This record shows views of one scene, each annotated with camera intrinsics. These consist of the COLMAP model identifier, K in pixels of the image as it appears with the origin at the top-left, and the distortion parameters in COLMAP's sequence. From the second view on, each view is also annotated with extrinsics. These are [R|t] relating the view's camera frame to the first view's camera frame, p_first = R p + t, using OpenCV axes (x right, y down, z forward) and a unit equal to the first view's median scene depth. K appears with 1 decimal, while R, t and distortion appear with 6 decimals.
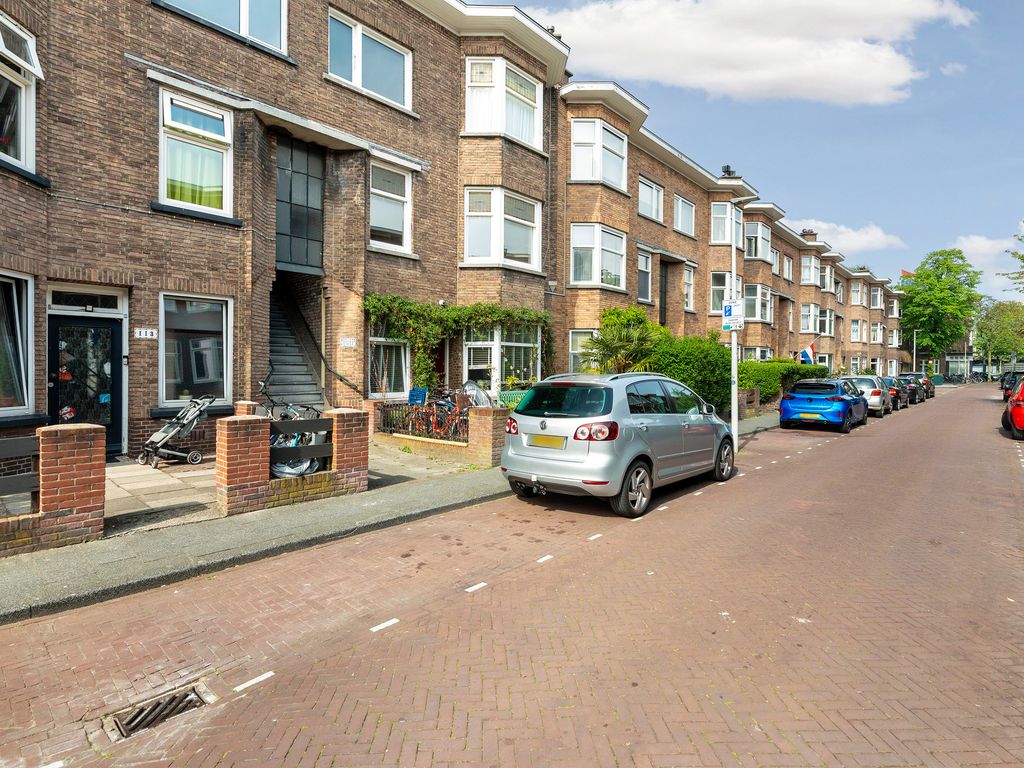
lens RADIAL K [[540.0, 0, 513.5], [0, 540.0, 379.2], [0, 0, 1]] dist [-0.003144, 0.000964]
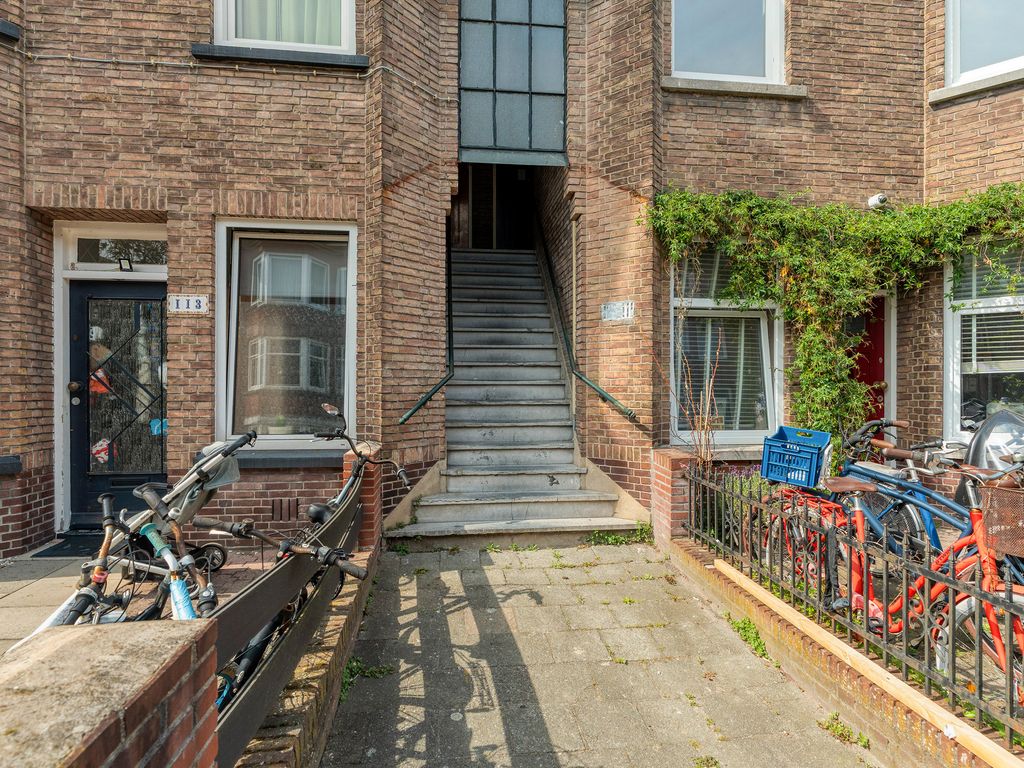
lens RADIAL K [[540.0, 0, 513.5], [0, 540.0, 379.2], [0, 0, 1]] dist [-0.003144, 0.000964]
pose [[0.754943, -0.007490, -0.655747, -0.107627], [-0.009903, 0.999691, -0.022819, -0.004624], [0.655715, 0.023721, 0.754636, 0.759120]]
